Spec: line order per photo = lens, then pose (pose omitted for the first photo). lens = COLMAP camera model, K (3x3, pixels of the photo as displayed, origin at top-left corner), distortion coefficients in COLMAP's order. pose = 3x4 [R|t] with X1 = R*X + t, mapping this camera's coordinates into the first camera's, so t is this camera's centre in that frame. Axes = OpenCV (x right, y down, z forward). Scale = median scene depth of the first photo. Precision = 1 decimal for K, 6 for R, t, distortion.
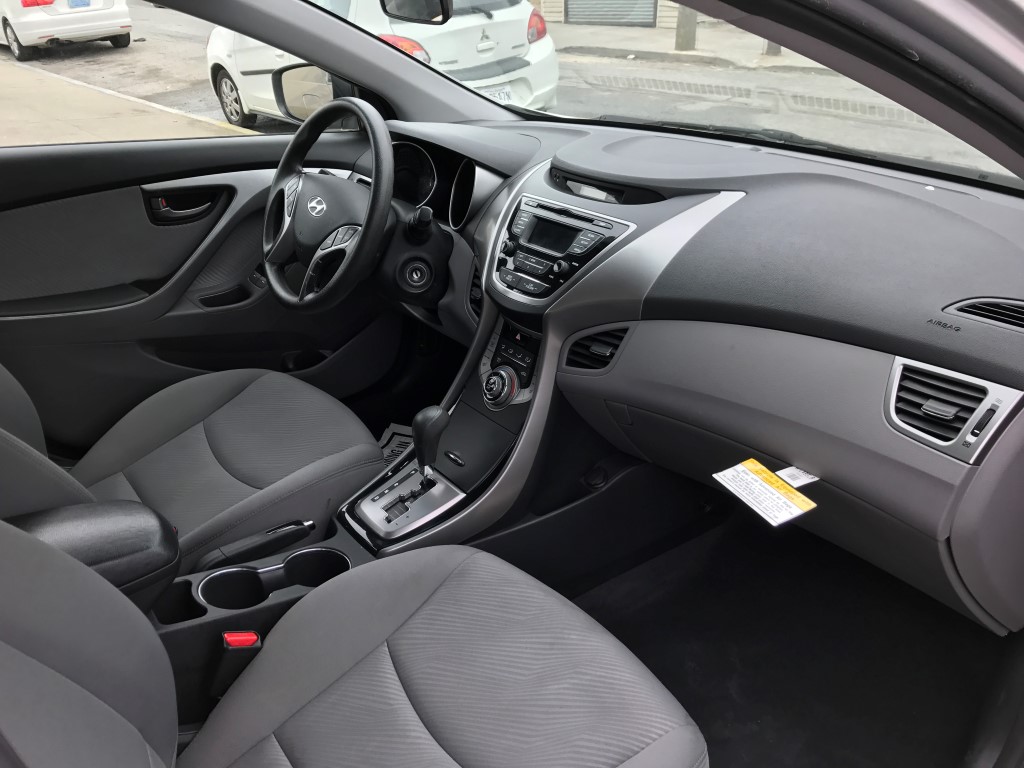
lens RADIAL K [[835.9, 0, 491.1], [0, 835.9, 385.7], [0, 0, 1]] dist [0.005452, -0.005939]
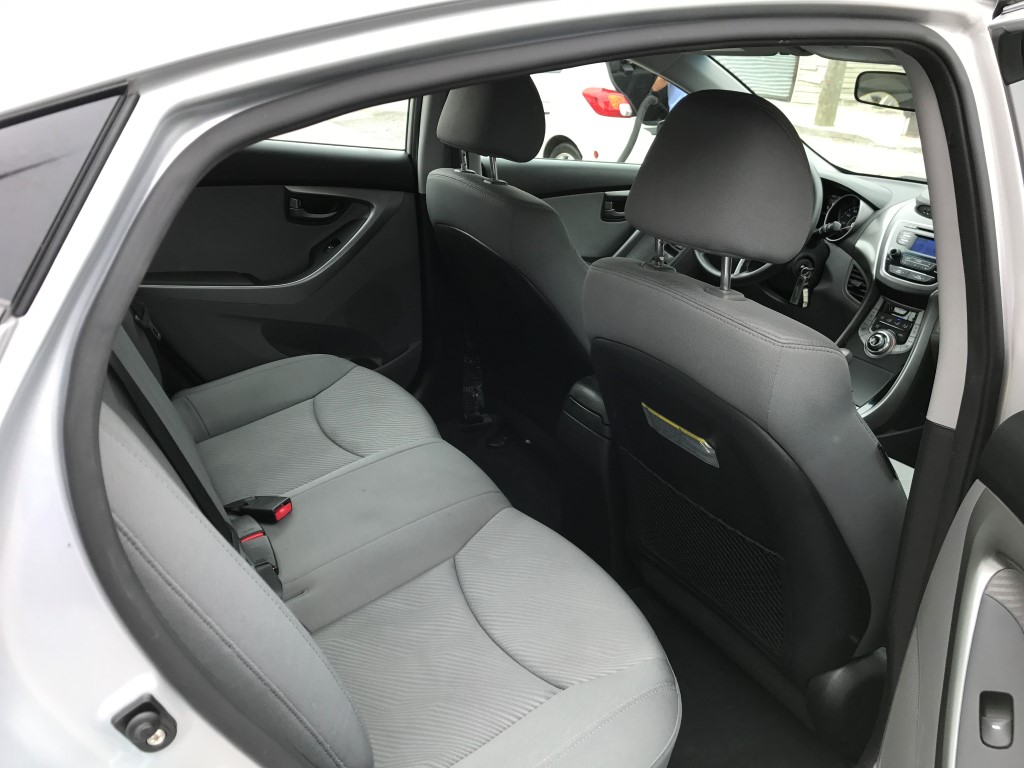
lens RADIAL K [[828.2, 0, 497.0], [0, 828.2, 377.5], [0, 0, 1]] dist [0.004660, -0.005820]
pose [[0.988917, 0.116490, -0.092049, -0.529742], [-0.121908, 0.990983, -0.055599, 0.231690], [0.084743, 0.066205, 0.994201, -0.544978]]
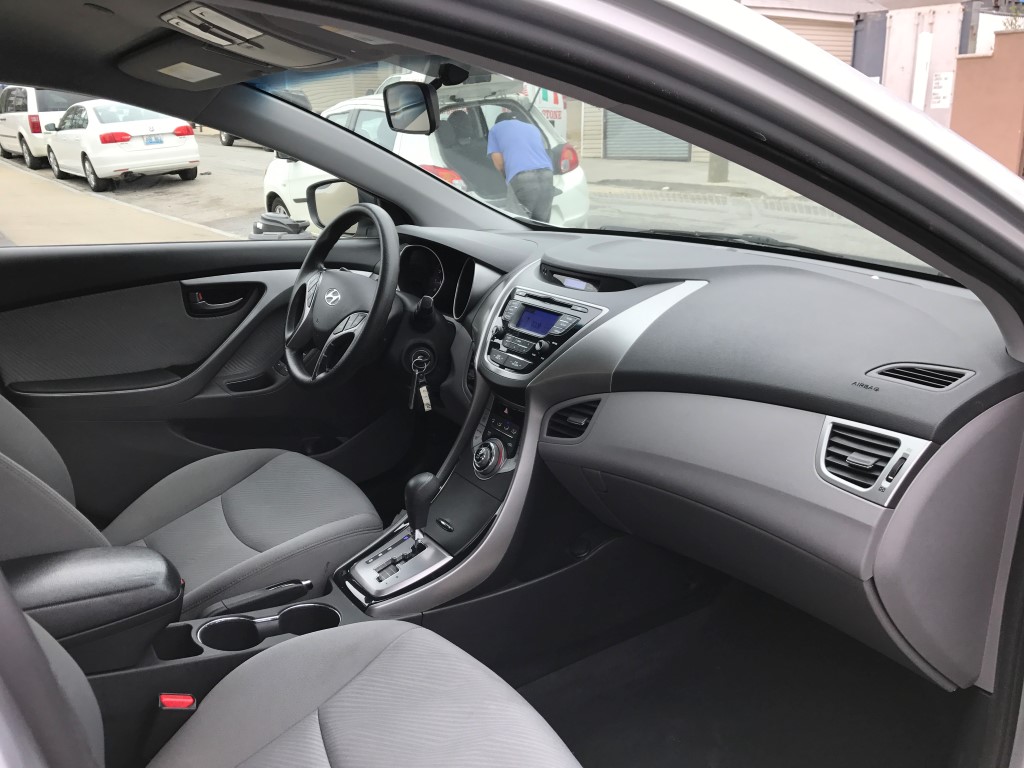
lens RADIAL K [[835.9, 0, 491.1], [0, 835.9, 385.7], [0, 0, 1]] dist [0.005452, -0.005939]
pose [[0.998679, 0.014997, -0.049153, 0.065421], [-0.021911, 0.989439, -0.143286, 0.063837], [0.046485, 0.144173, 0.988460, -0.080334]]
